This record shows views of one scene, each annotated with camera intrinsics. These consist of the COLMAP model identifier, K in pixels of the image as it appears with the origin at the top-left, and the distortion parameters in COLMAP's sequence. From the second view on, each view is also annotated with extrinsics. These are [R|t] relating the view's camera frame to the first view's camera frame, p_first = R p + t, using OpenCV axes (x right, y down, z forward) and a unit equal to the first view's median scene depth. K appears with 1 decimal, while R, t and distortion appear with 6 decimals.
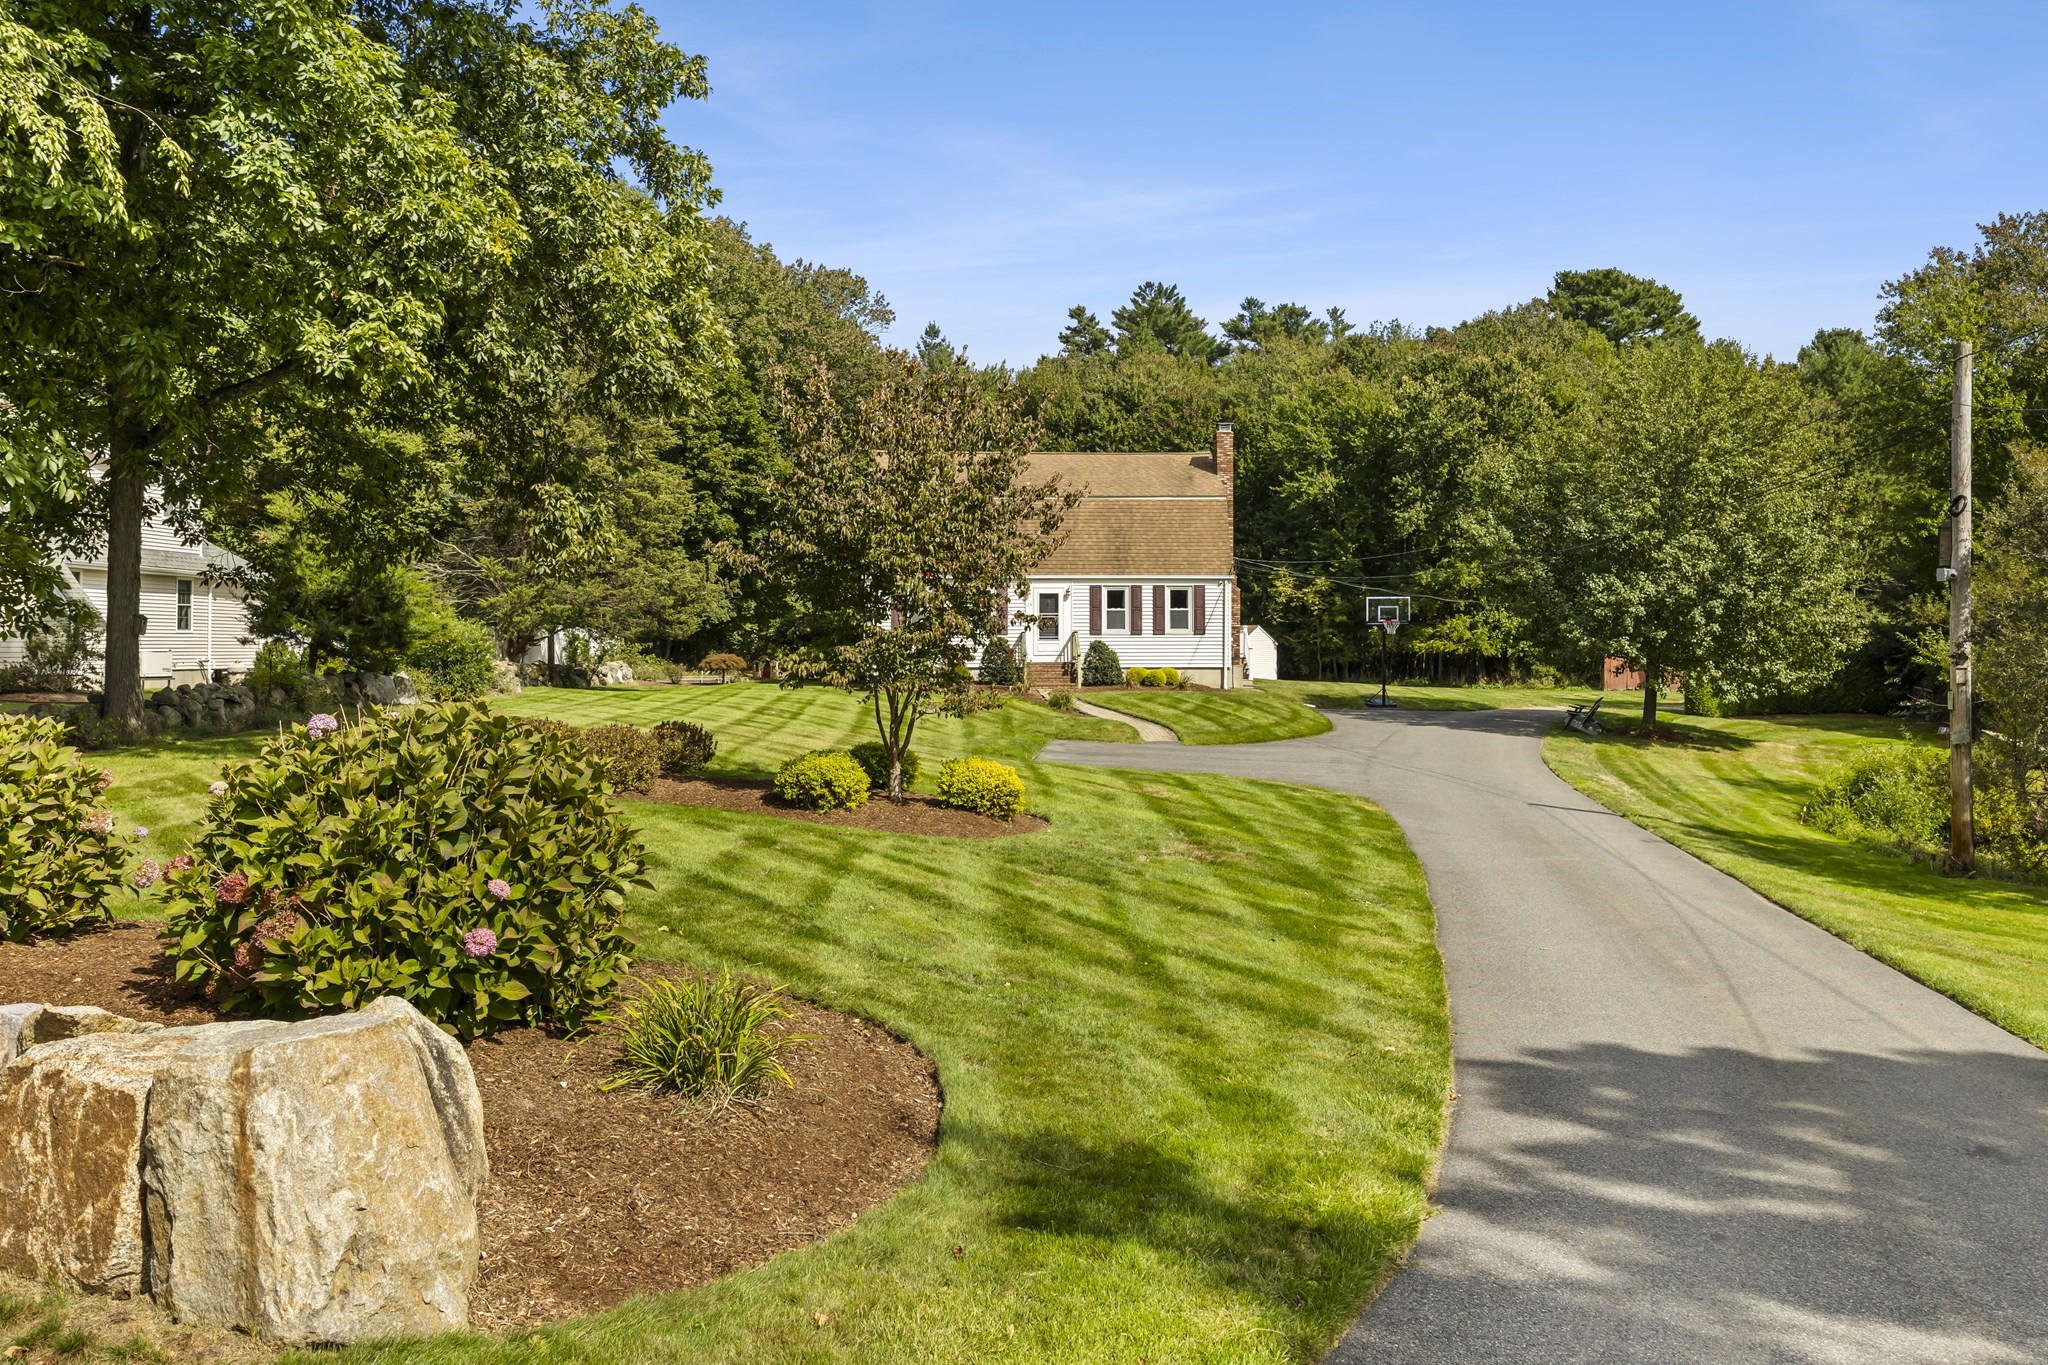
lens RADIAL K [[1592.5, 0, 1024.0], [0, 1592.5, 682.5], [0, 0, 1]] dist [0.004708, 0.001195]
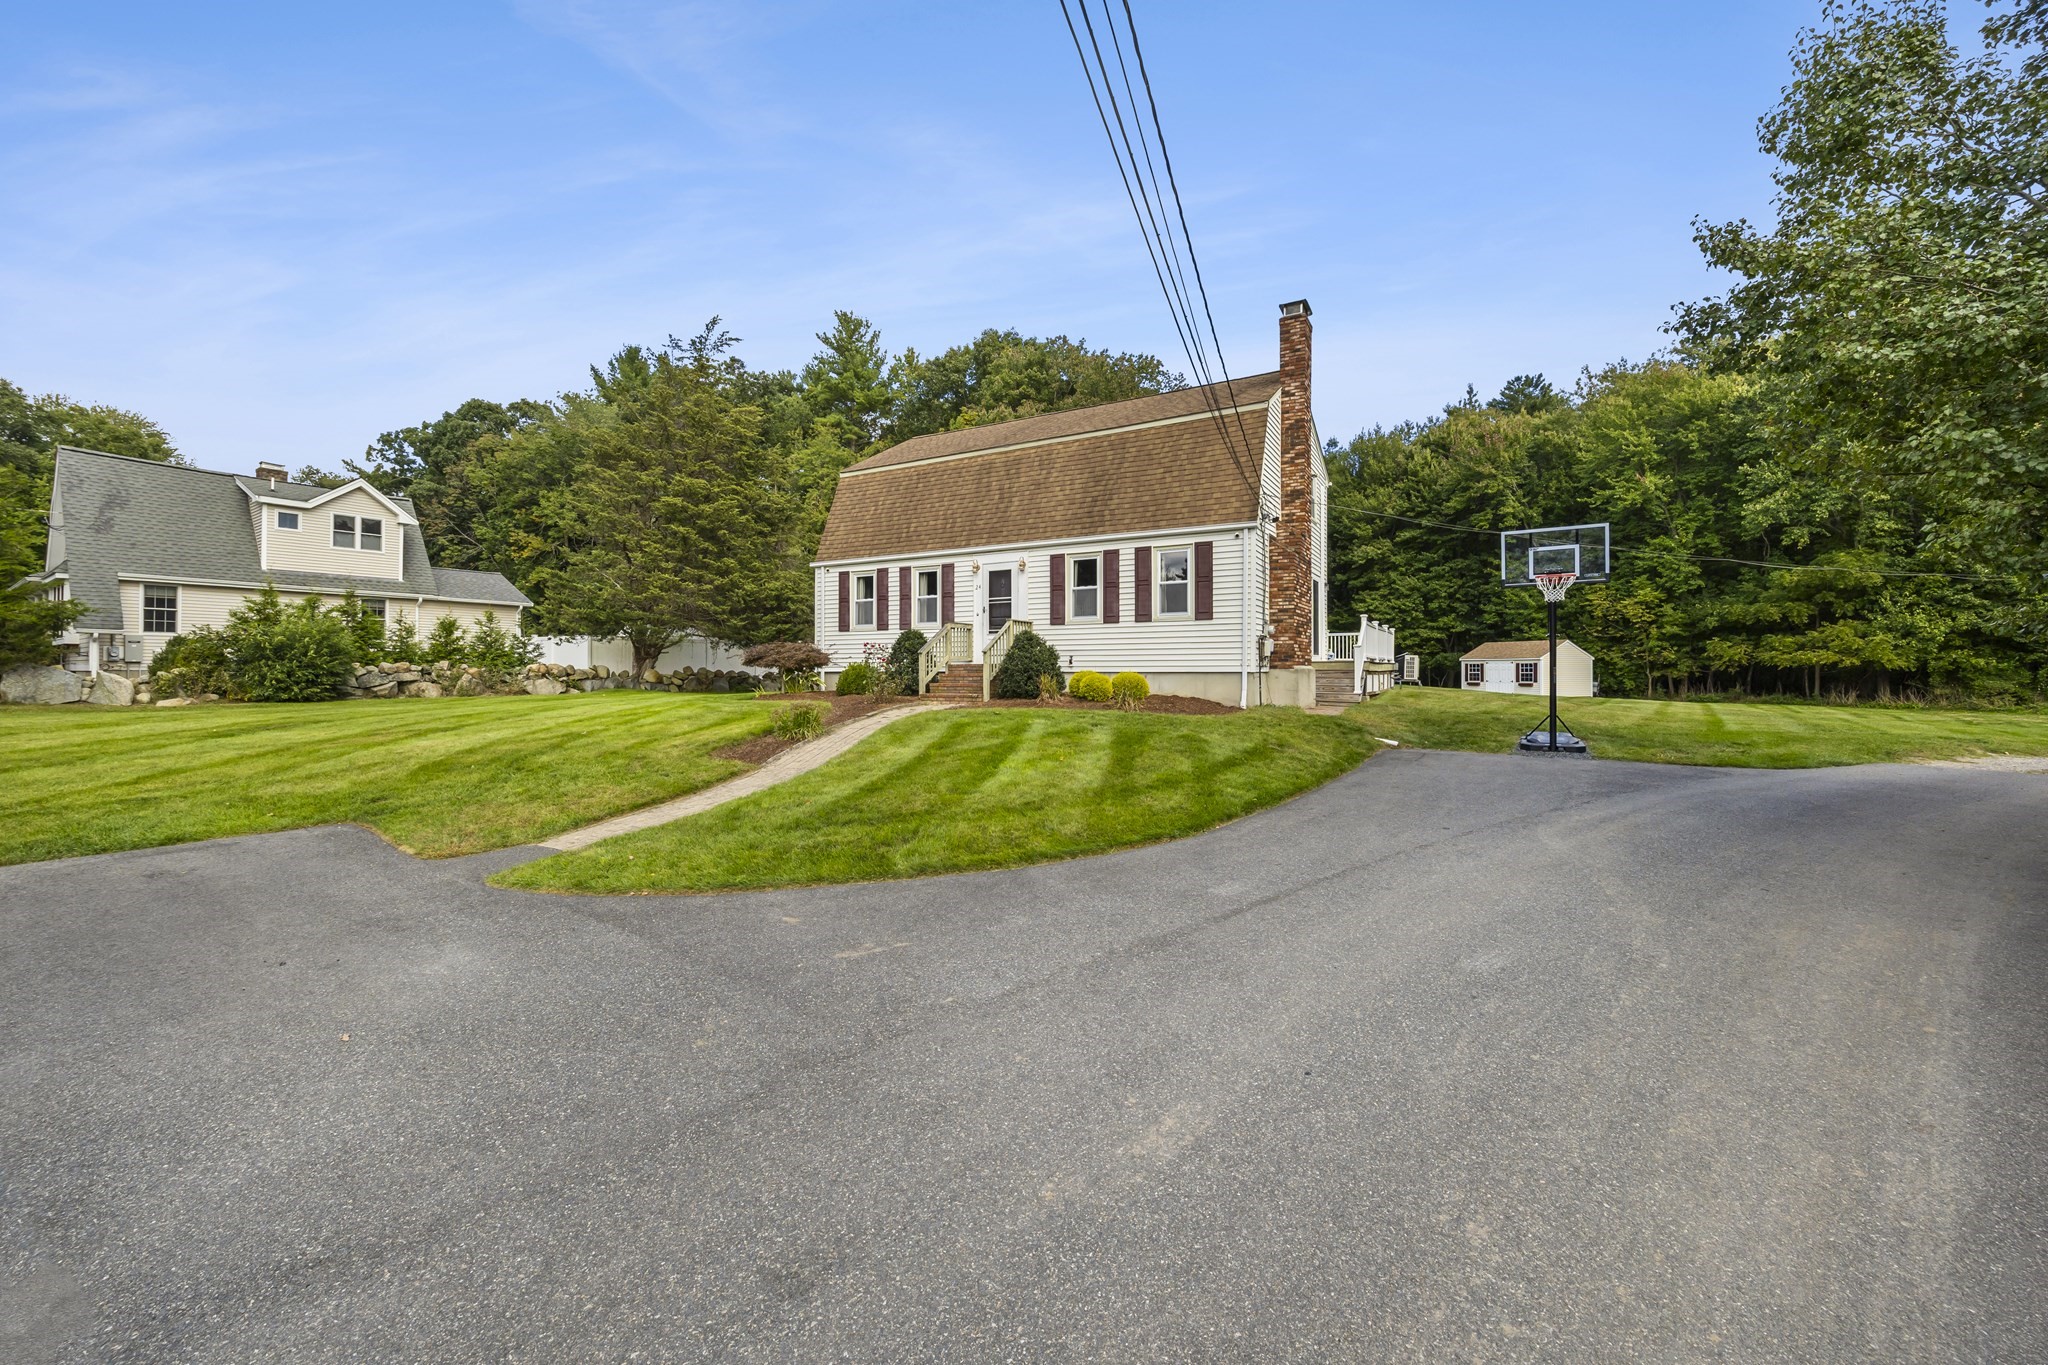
lens RADIAL K [[799.4, 0, 1024.0], [0, 799.4, 682.5], [0, 0, 1]] dist [0.000481, -0.000097]
pose [[0.848358, 0.003217, -0.529414, 0.217550], [-0.009910, 0.999903, -0.009804, -0.001419], [0.529331, 0.013564, 0.848307, 0.693734]]
